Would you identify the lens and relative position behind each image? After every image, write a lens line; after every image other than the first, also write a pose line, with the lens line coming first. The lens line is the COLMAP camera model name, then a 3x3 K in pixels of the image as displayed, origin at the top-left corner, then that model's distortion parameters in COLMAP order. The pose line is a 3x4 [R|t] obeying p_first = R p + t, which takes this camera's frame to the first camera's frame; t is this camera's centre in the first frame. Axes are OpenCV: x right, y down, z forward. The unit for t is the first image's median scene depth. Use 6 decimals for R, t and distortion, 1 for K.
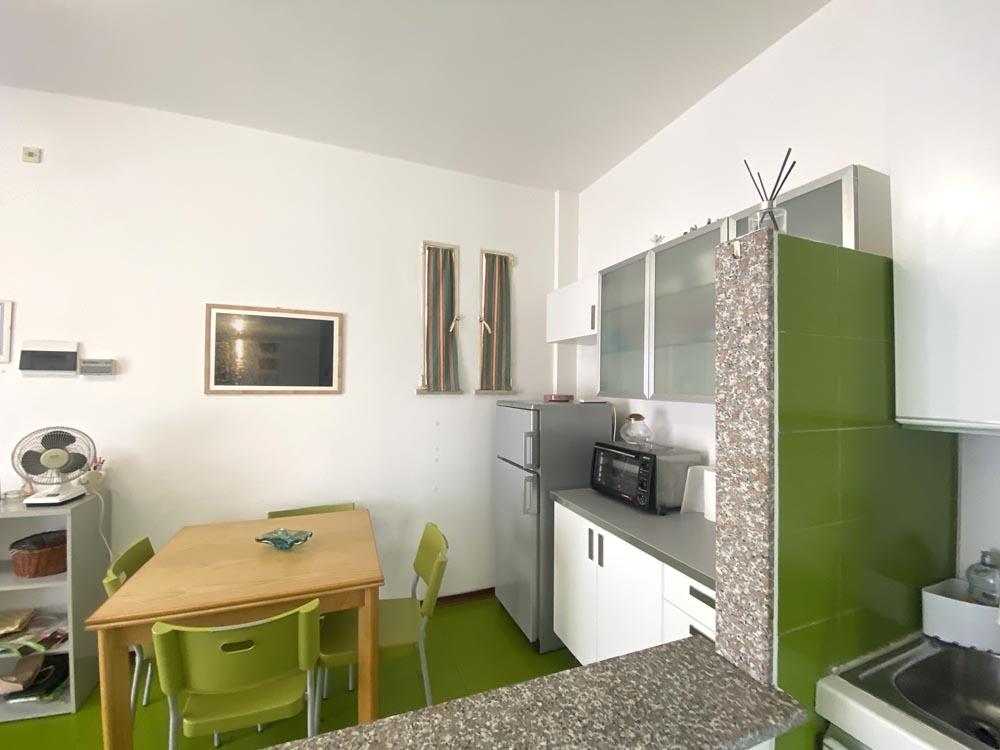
lens RADIAL K [[407.7, 0, 500.0], [0, 407.7, 375.0], [0, 0, 1]] dist [0.027686, -0.023230]
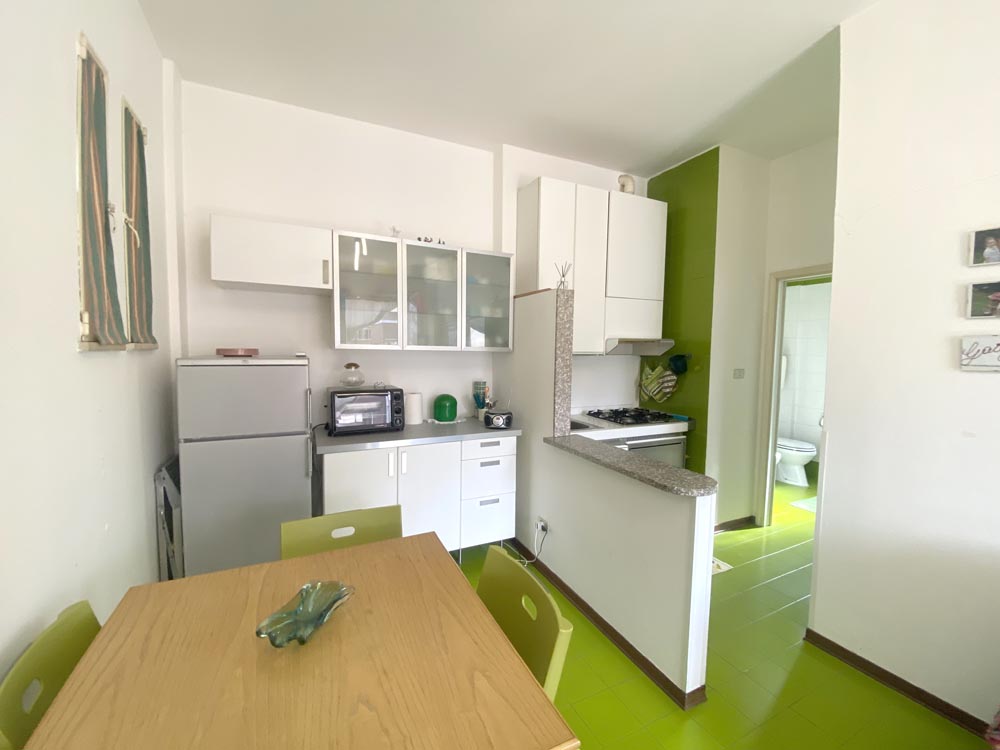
lens RADIAL K [[407.7, 0, 500.0], [0, 407.7, 375.0], [0, 0, 1]] dist [0.027686, -0.023230]
pose [[-0.083672, -0.075090, 0.993660, -0.979829], [-0.035410, 0.996751, 0.072342, 0.030436], [-0.995864, -0.029132, -0.086060, 0.732714]]
